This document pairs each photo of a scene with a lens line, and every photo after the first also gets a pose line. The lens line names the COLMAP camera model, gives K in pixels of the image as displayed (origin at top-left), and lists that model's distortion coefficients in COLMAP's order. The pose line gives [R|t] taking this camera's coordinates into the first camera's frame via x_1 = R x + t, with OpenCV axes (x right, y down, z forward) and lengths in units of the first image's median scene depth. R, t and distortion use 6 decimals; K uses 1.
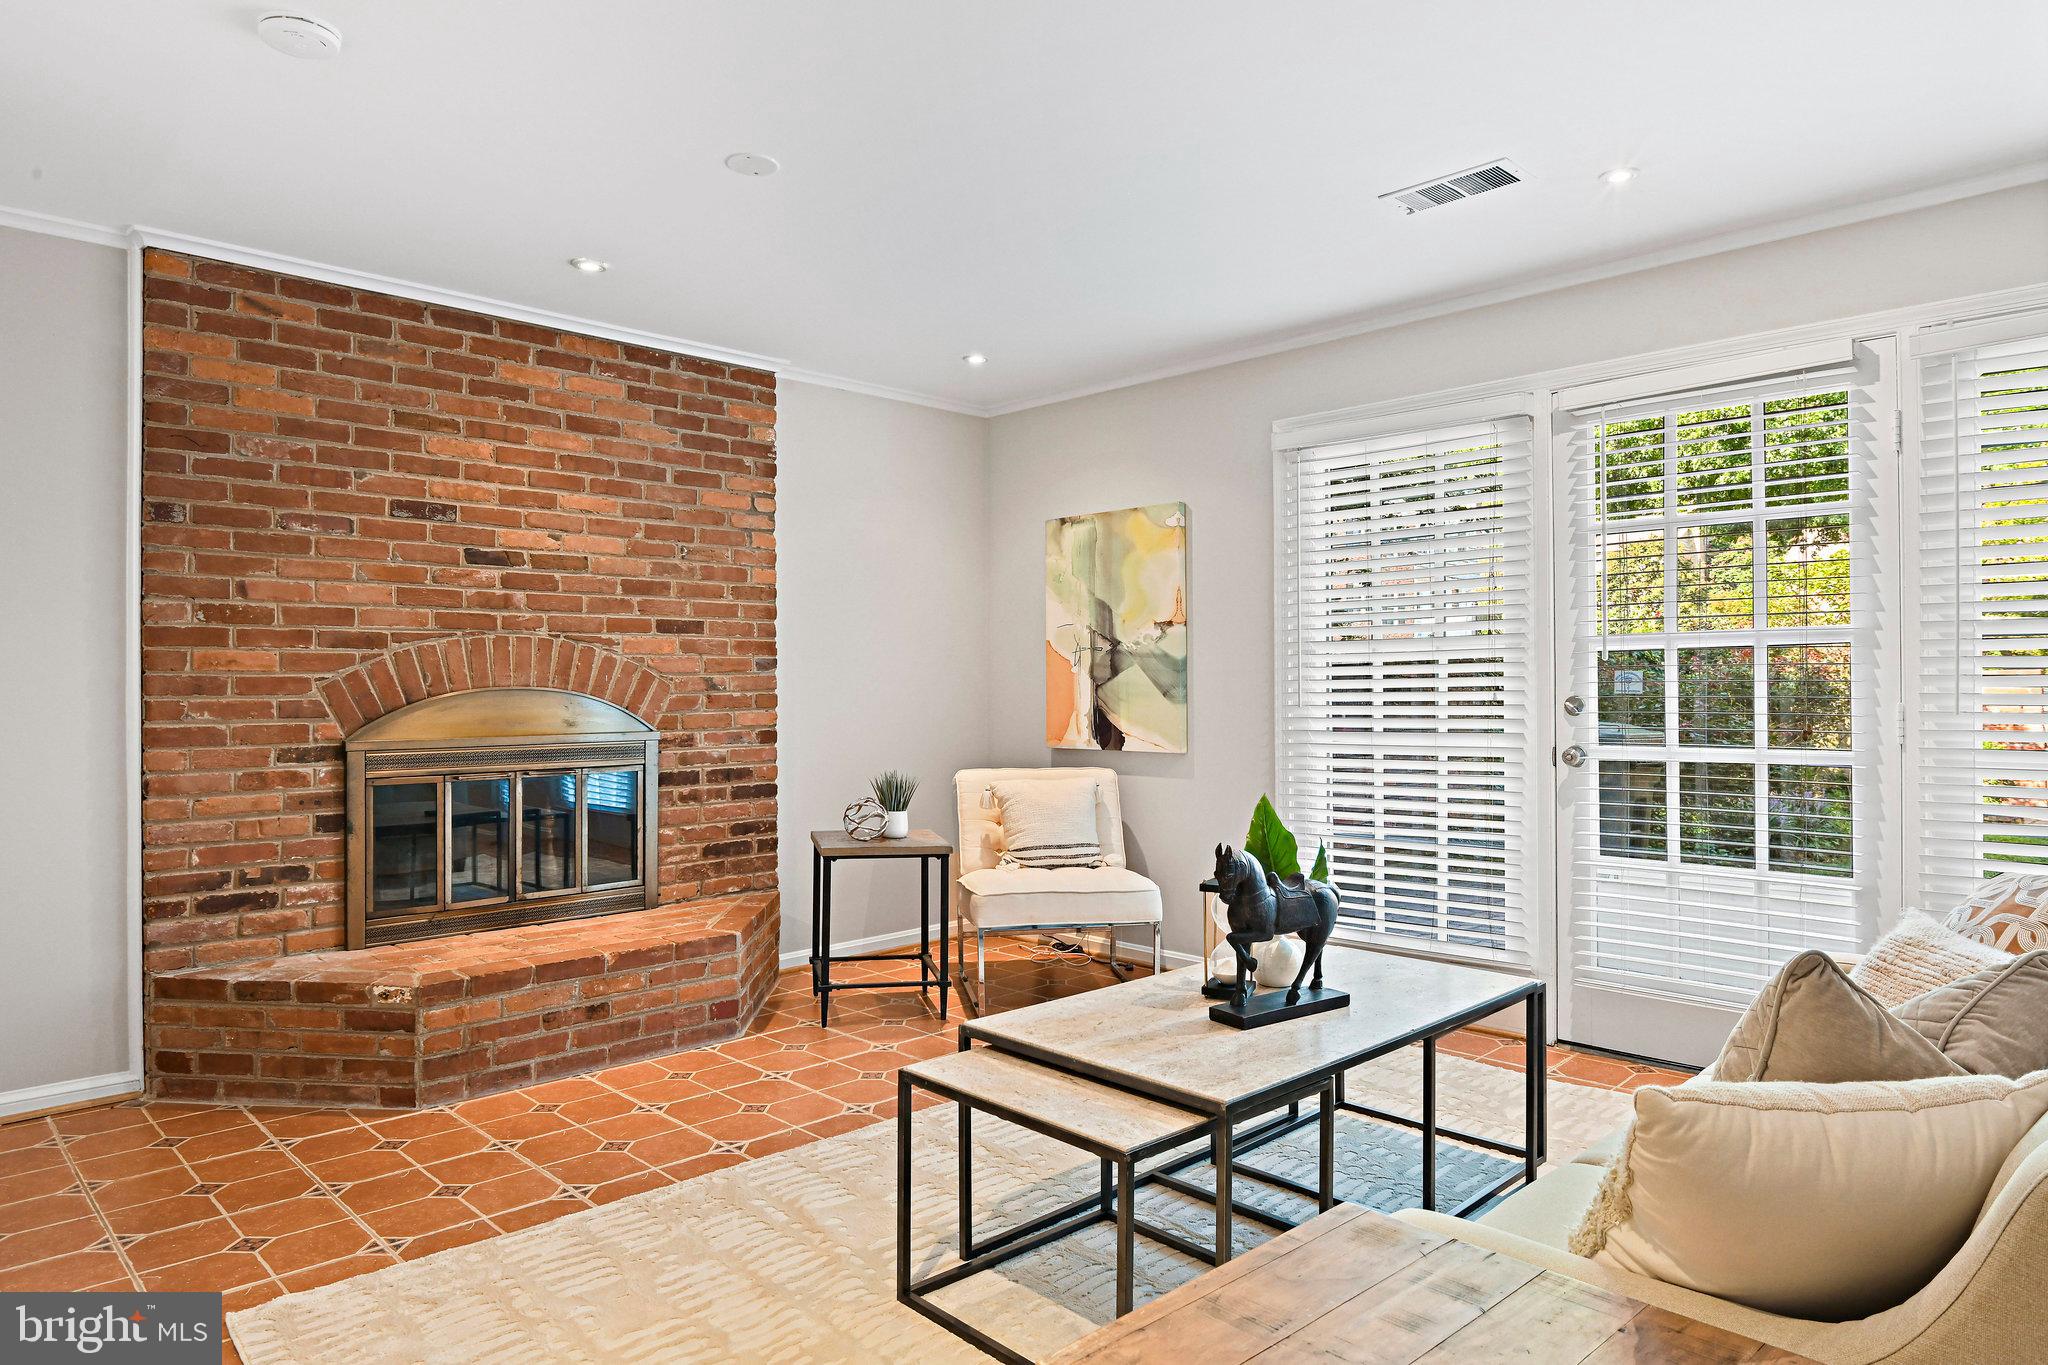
lens RADIAL K [[1261.9, 0, 1021.8], [0, 1261.9, 684.7], [0, 0, 1]] dist [-0.003859, -0.000339]
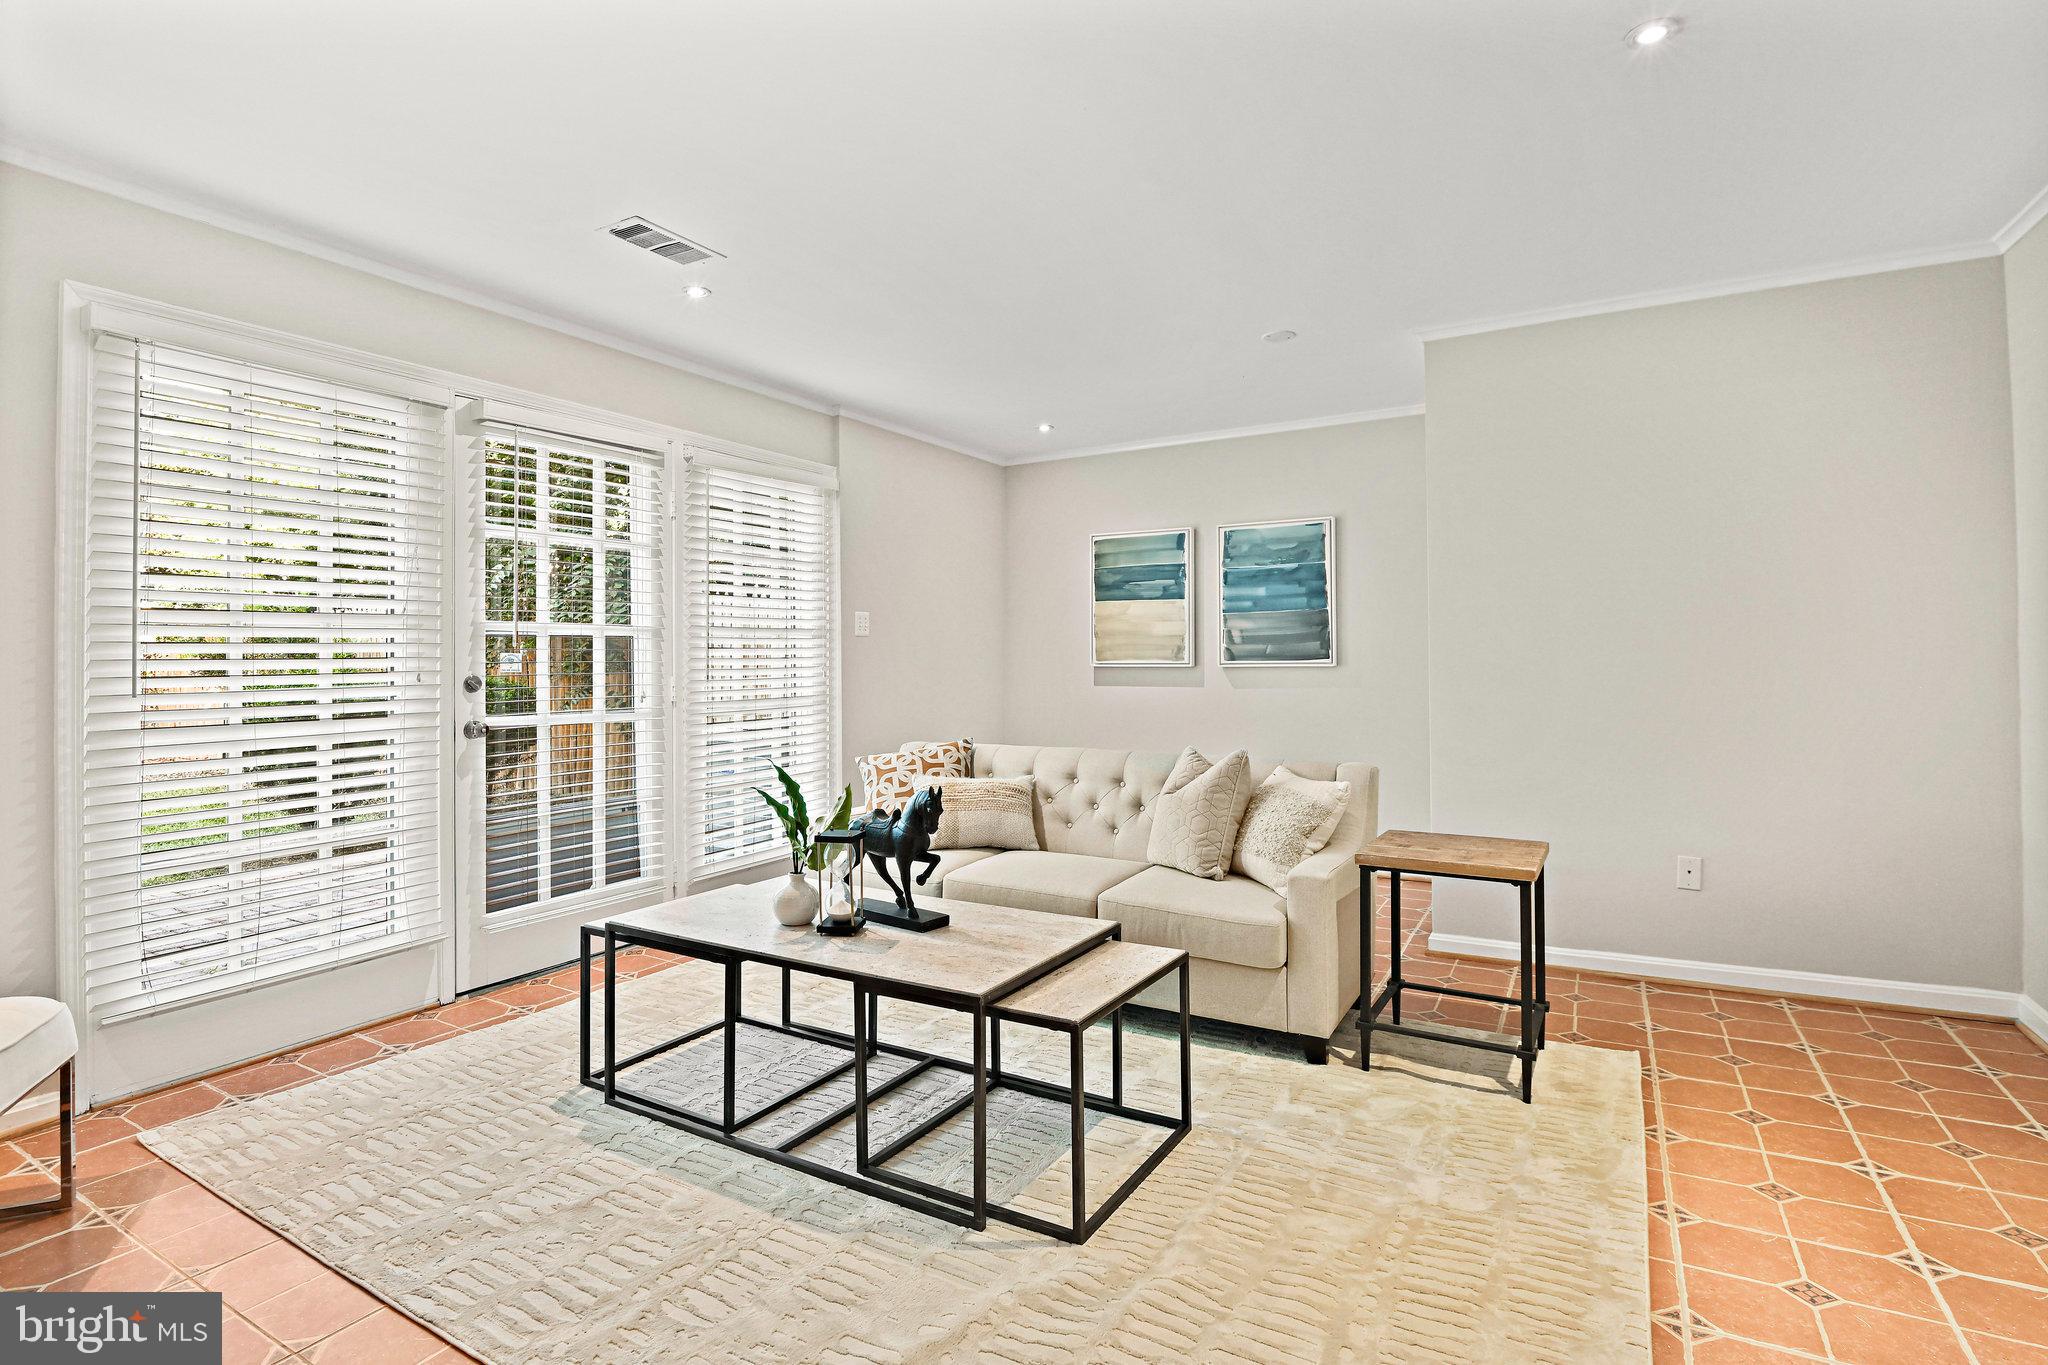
lens RADIAL K [[971.8, 0, 1020.3], [0, 971.8, 666.1], [0, 0, 1]] dist [0.000154, 0.000013]
pose [[-0.271349, 0.006128, 0.962461, -0.528117], [0.012703, 0.999915, -0.002785, 0.009406], [-0.962397, 0.011470, -0.271404, 0.787612]]
